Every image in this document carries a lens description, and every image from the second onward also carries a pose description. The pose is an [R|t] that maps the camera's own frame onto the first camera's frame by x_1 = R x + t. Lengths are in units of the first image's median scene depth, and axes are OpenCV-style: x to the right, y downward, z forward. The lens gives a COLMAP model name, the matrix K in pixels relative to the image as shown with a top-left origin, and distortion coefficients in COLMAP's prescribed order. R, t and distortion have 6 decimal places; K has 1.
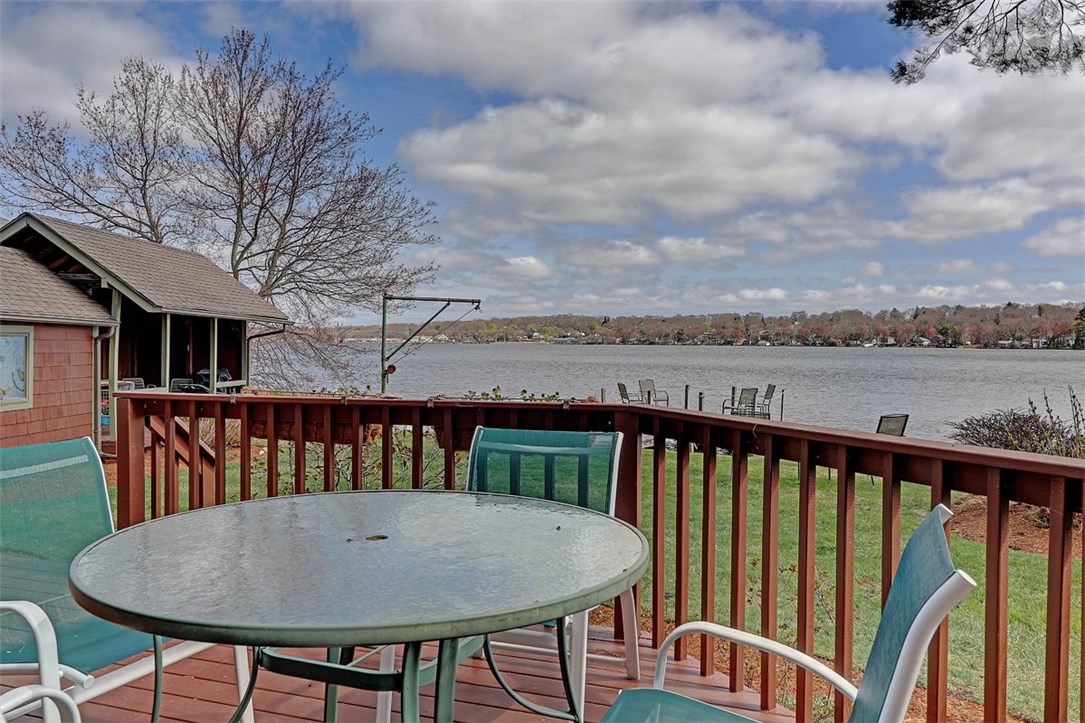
lens RADIAL K [[862.2, 0, 533.7], [0, 862.2, 346.7], [0, 0, 1]] dist [0.013027, 0.002006]
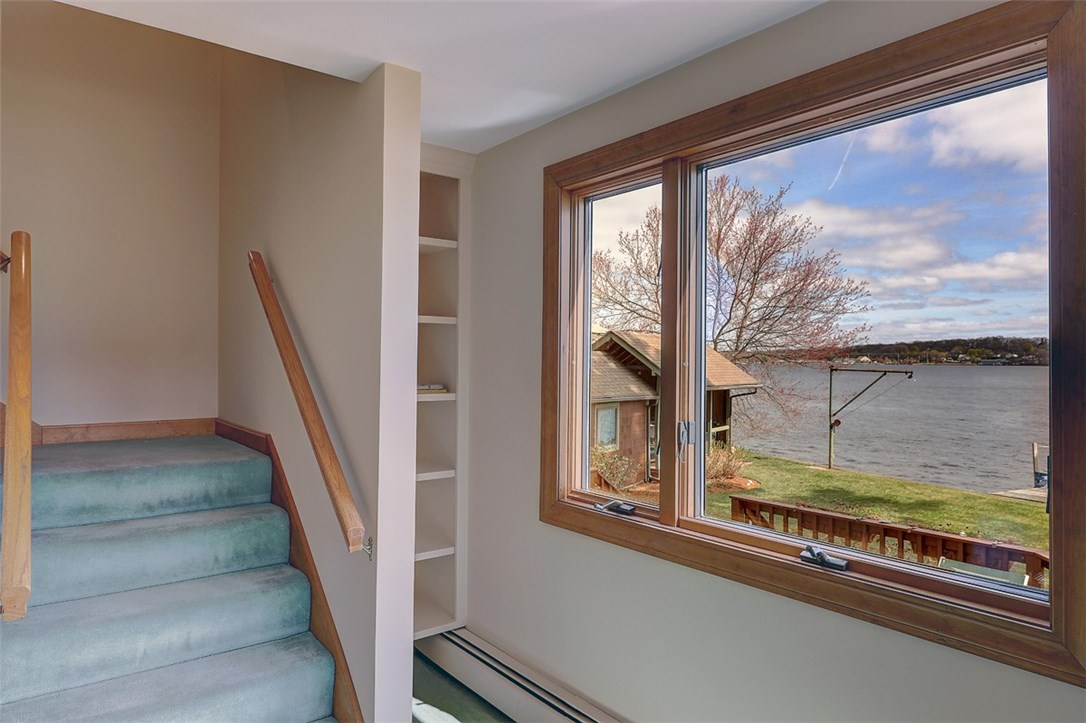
lens RADIAL K [[680.3, 0, 529.1], [0, 680.3, 348.0], [0, 0, 1]] dist [0.001650, 0.000345]
pose [[0.845548, -0.009216, -0.533820, -0.004539], [-0.004896, 0.999675, -0.025014, -0.061201], [0.533877, 0.023764, 0.845228, -0.151238]]
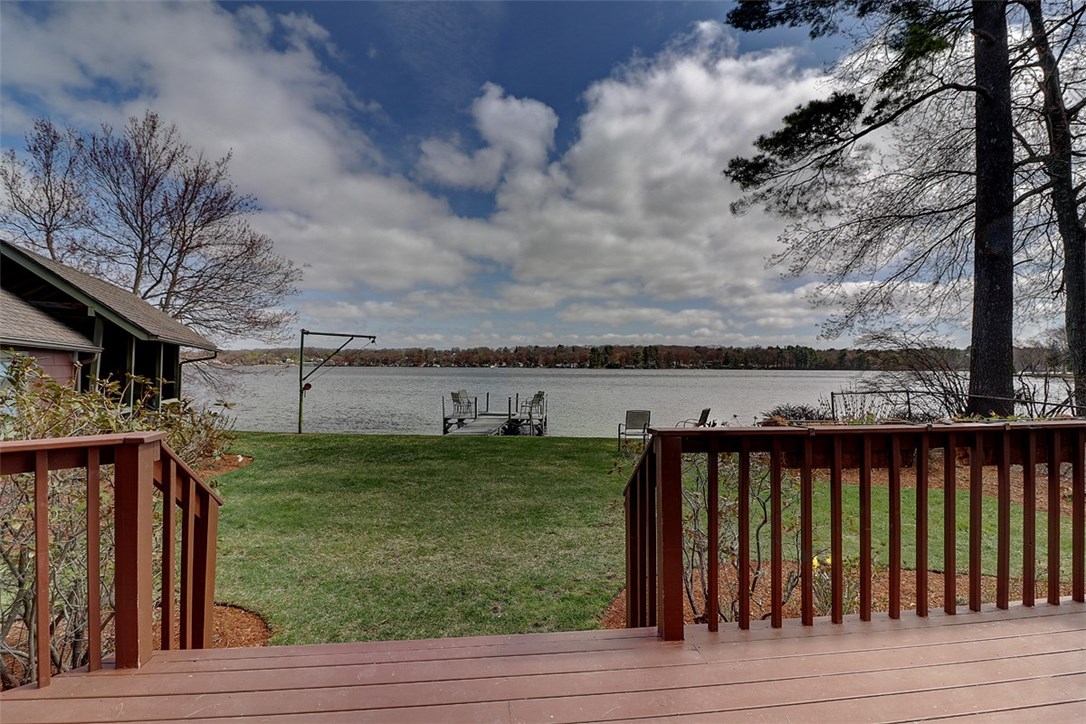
lens RADIAL K [[506.0, 0, 538.6], [0, 506.0, 354.4], [0, 0, 1]] dist [-0.003080, -0.007485]
pose [[0.894112, 0.009509, 0.447742, -0.196186], [0.002087, 0.999675, -0.025399, -0.003061], [-0.447838, 0.023644, 0.893802, 0.143195]]
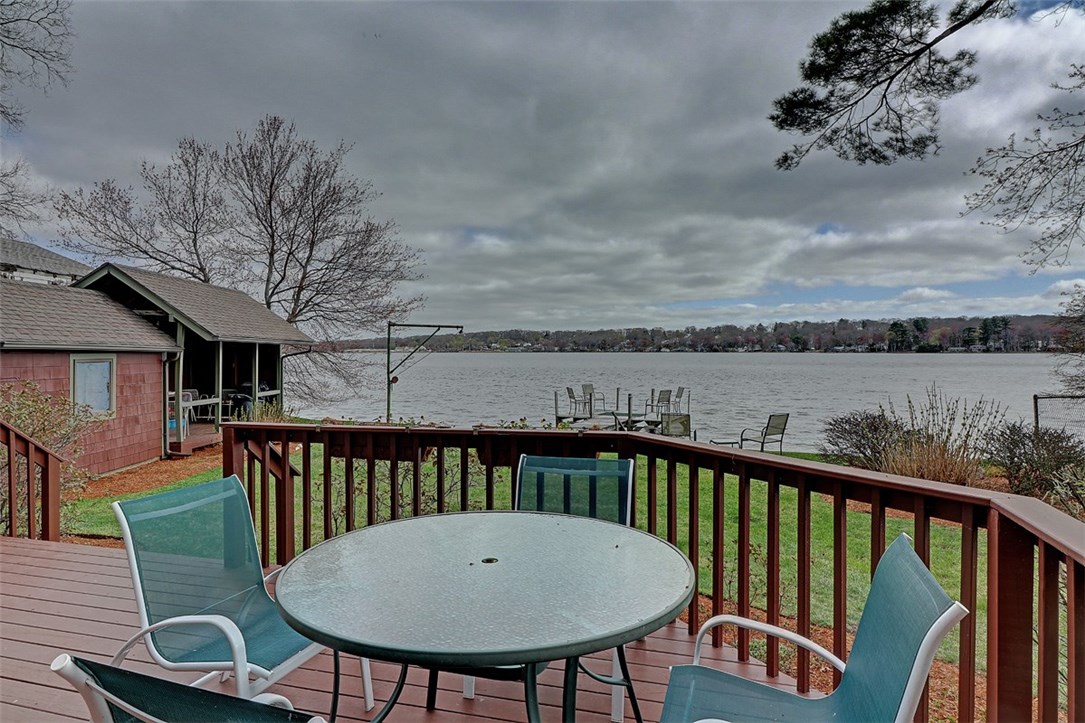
lens RADIAL K [[657.5, 0, 539.8], [0, 657.5, 349.7], [0, 0, 1]] dist [0.009229, -0.005190]
pose [[0.997348, -0.008855, 0.072241, -0.018944], [0.009332, 0.999937, -0.006277, -0.010937], [-0.072181, 0.006935, 0.997367, -0.002920]]
